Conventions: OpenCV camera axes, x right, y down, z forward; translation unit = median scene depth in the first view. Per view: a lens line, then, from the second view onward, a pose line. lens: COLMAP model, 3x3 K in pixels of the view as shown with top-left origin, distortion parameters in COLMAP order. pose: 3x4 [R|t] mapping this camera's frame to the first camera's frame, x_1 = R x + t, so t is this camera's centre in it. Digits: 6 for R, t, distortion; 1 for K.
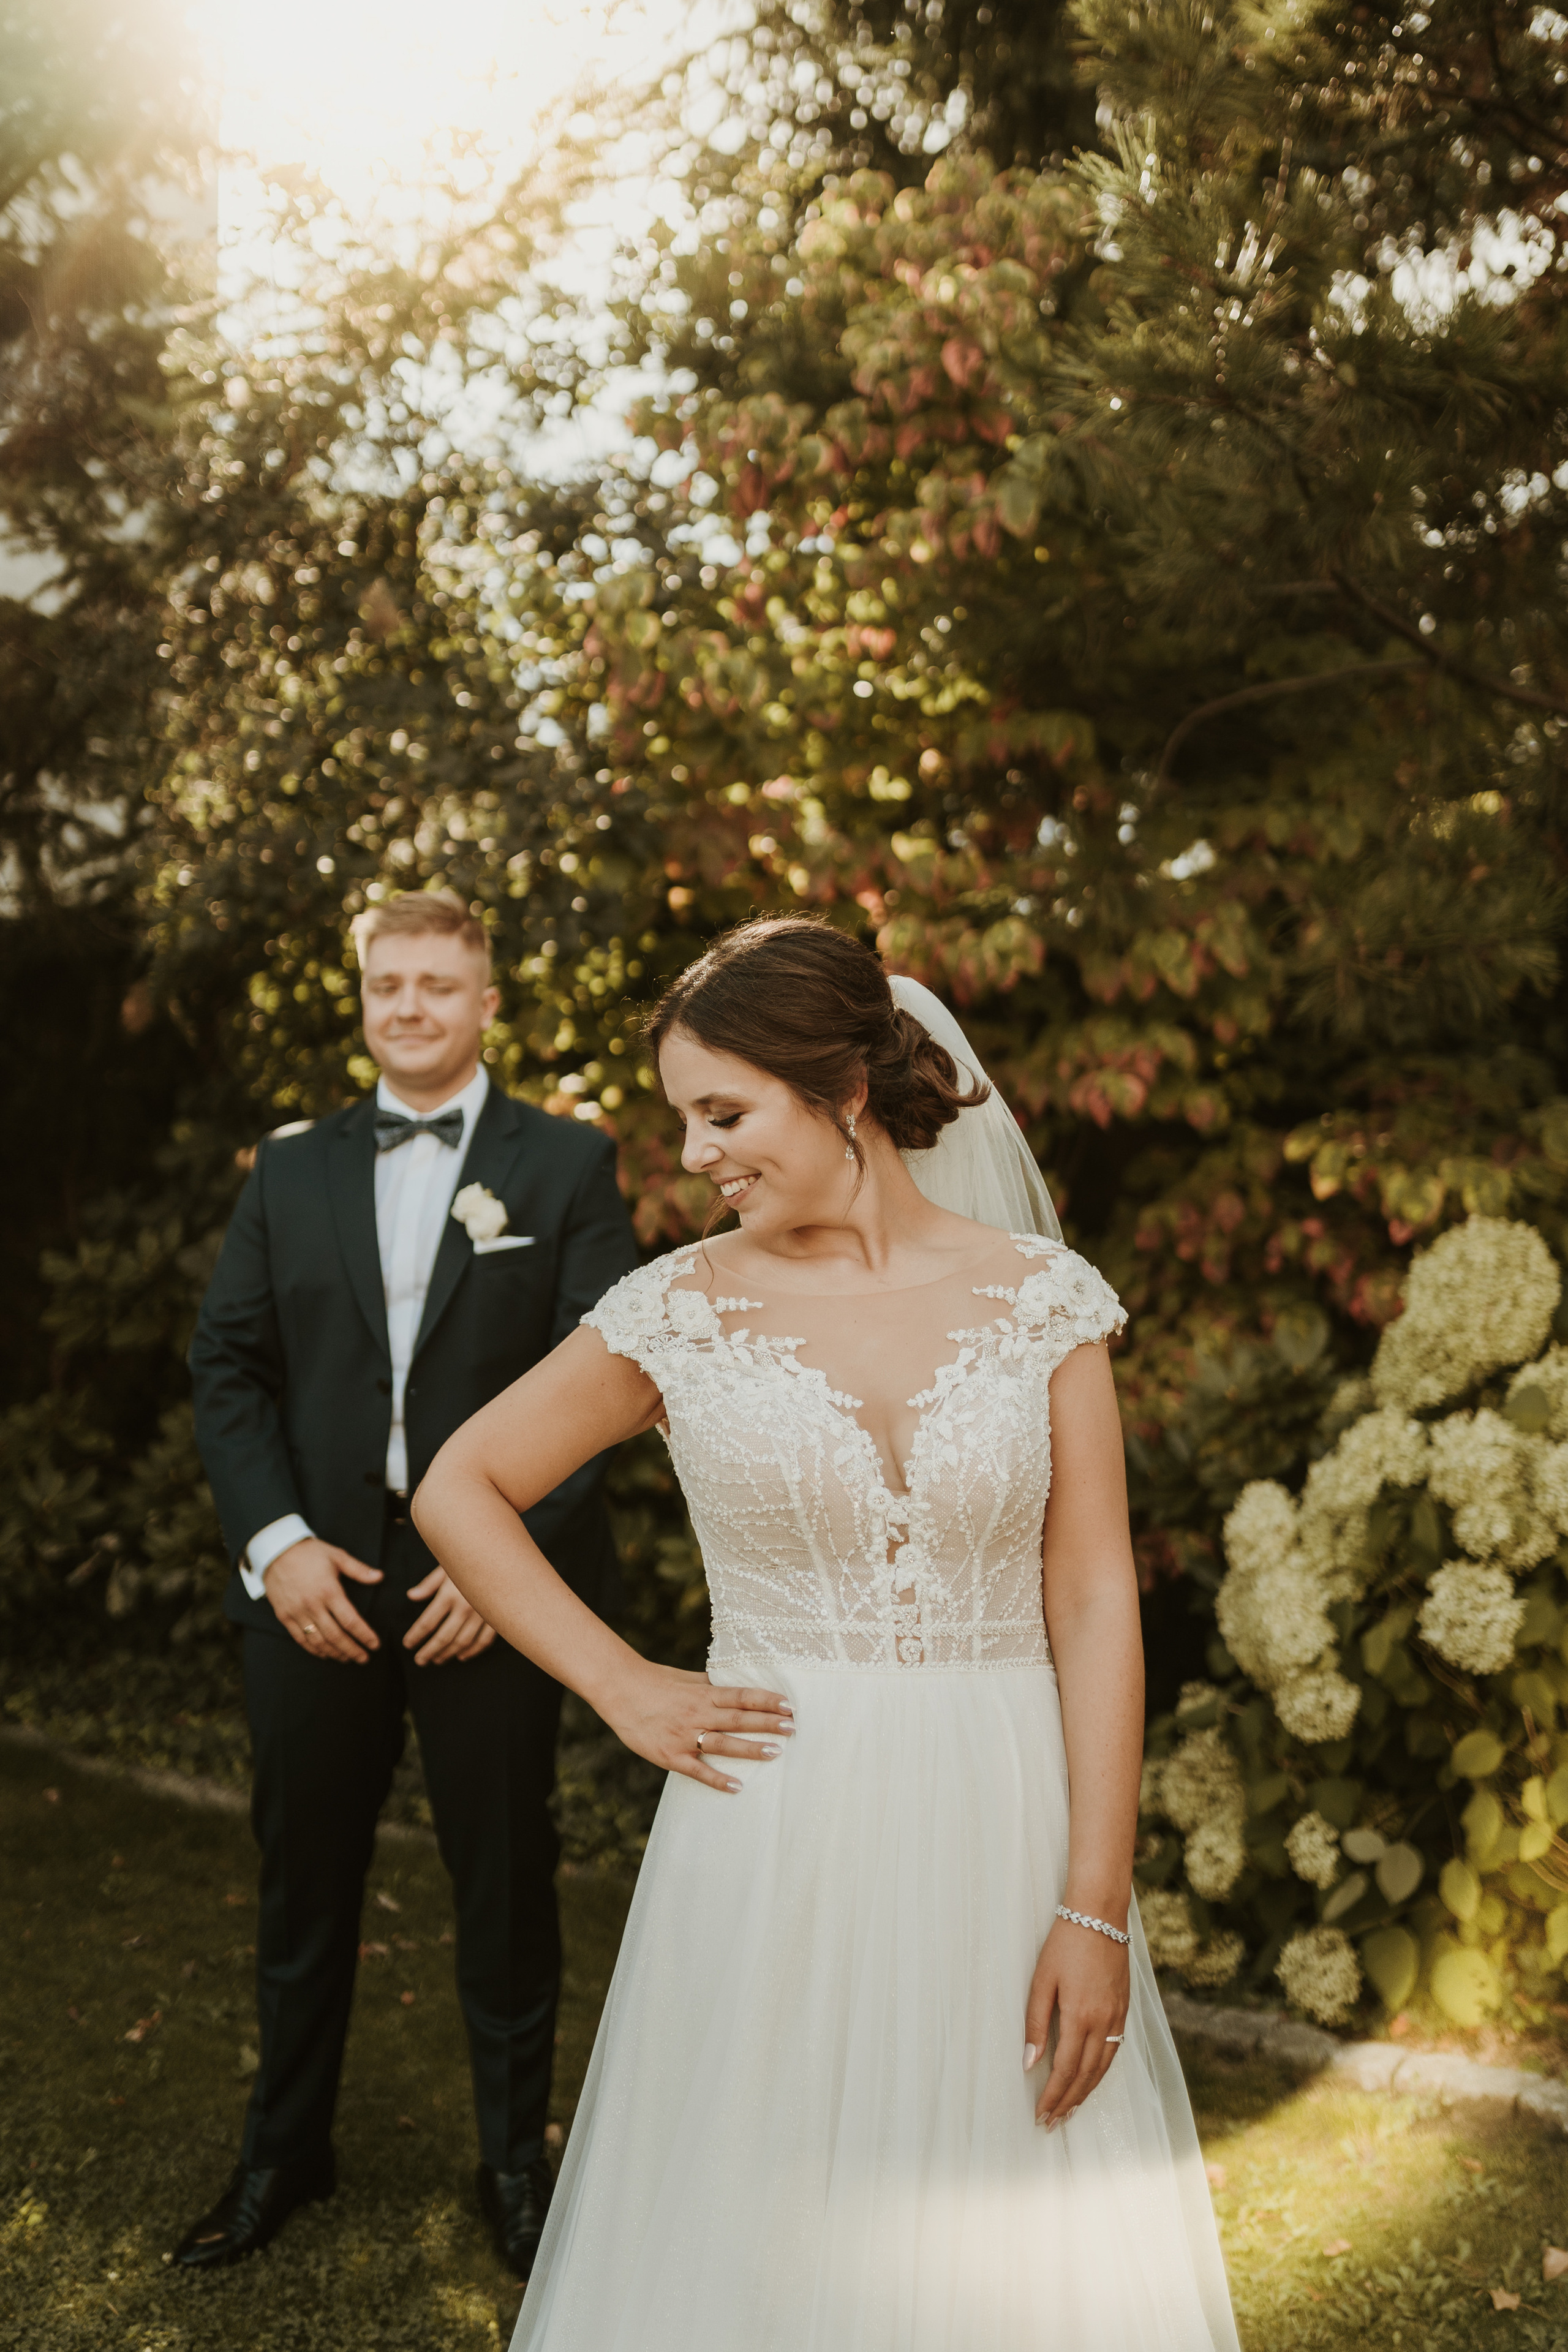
lens RADIAL K [[2443.6, 0, 779.3], [0, 2443.6, 1061.9], [0, 0, 1]] dist [0.002936, 0.000000]
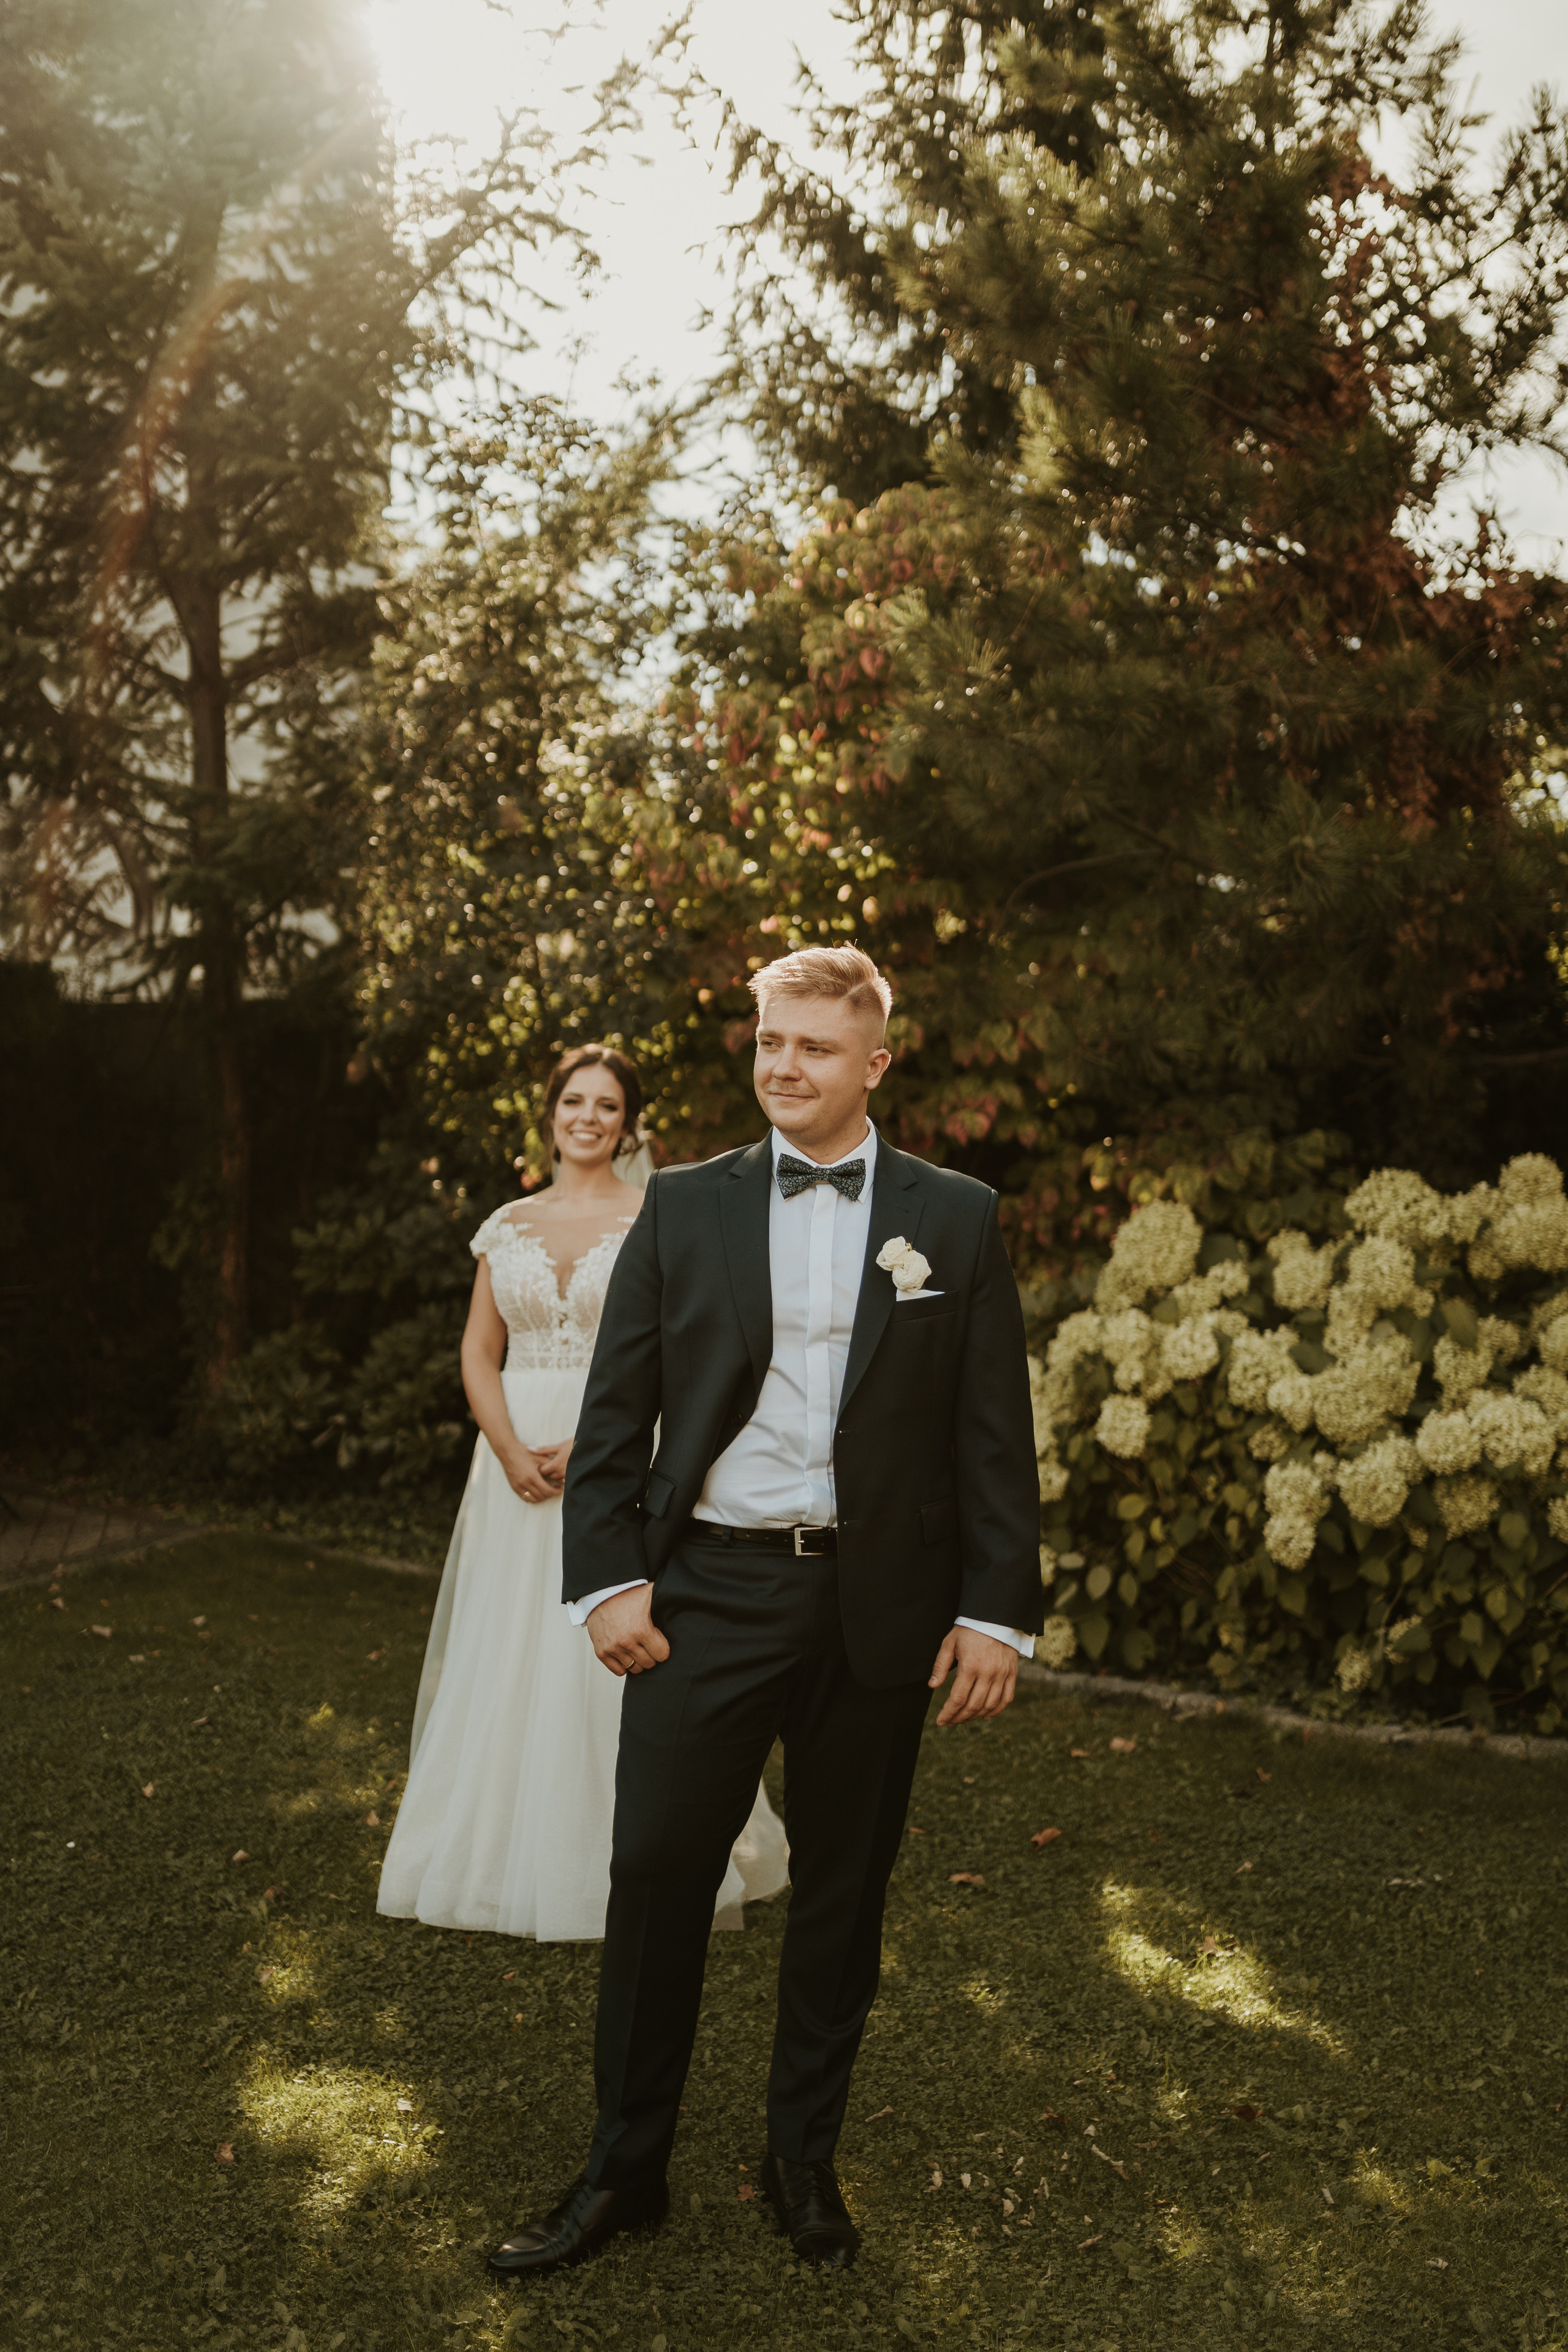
lens RADIAL K [[2443.6, 0, 798.7], [0, 2443.6, 1154.2], [0, 0, 1]] dist [0.002936, 0.000000]
pose [[0.998180, -0.000246, -0.060304, 0.123720], [0.002315, 0.999411, 0.034236, -0.022575], [0.060260, -0.034313, 0.997593, -0.596418]]
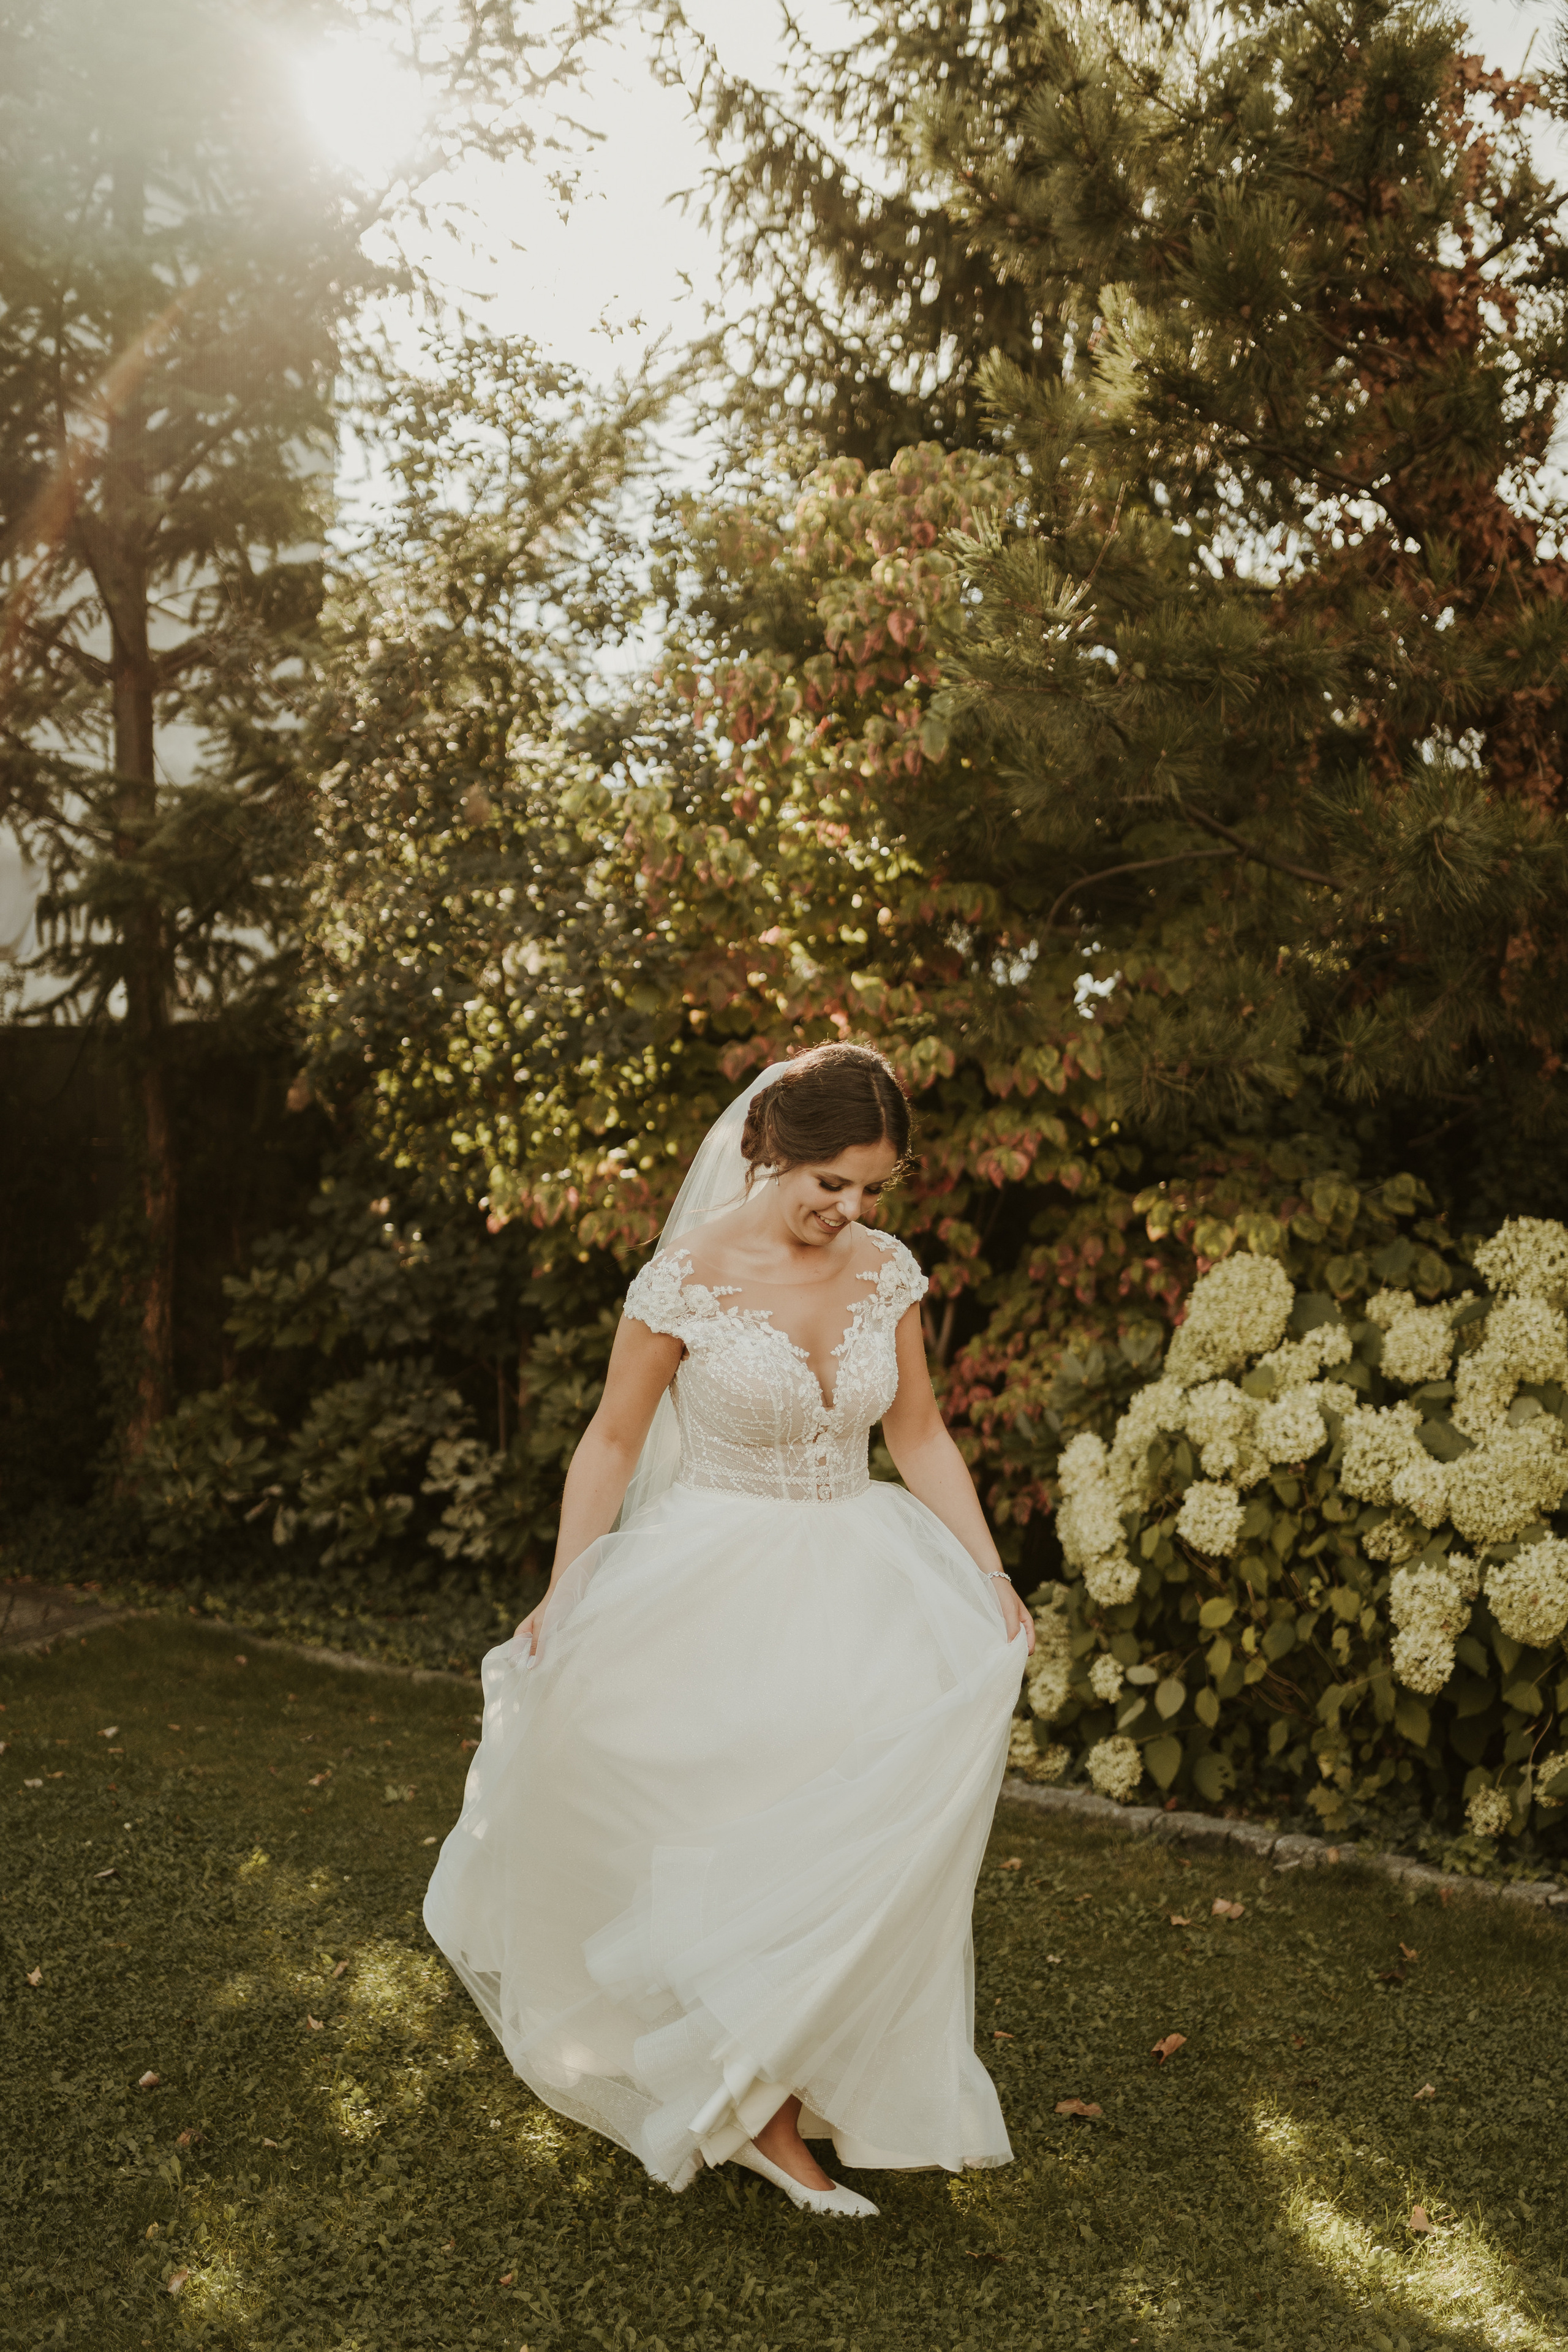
lens RADIAL K [[2289.5, 0, 773.6], [0, 2289.5, 1261.0], [0, 0, 1]] dist [0.004129, 0.000000]
pose [[0.999485, 0.011276, -0.030028, 0.046105], [-0.009637, 0.998484, 0.054187, -0.001127], [0.030594, -0.053870, 0.998079, -0.303178]]
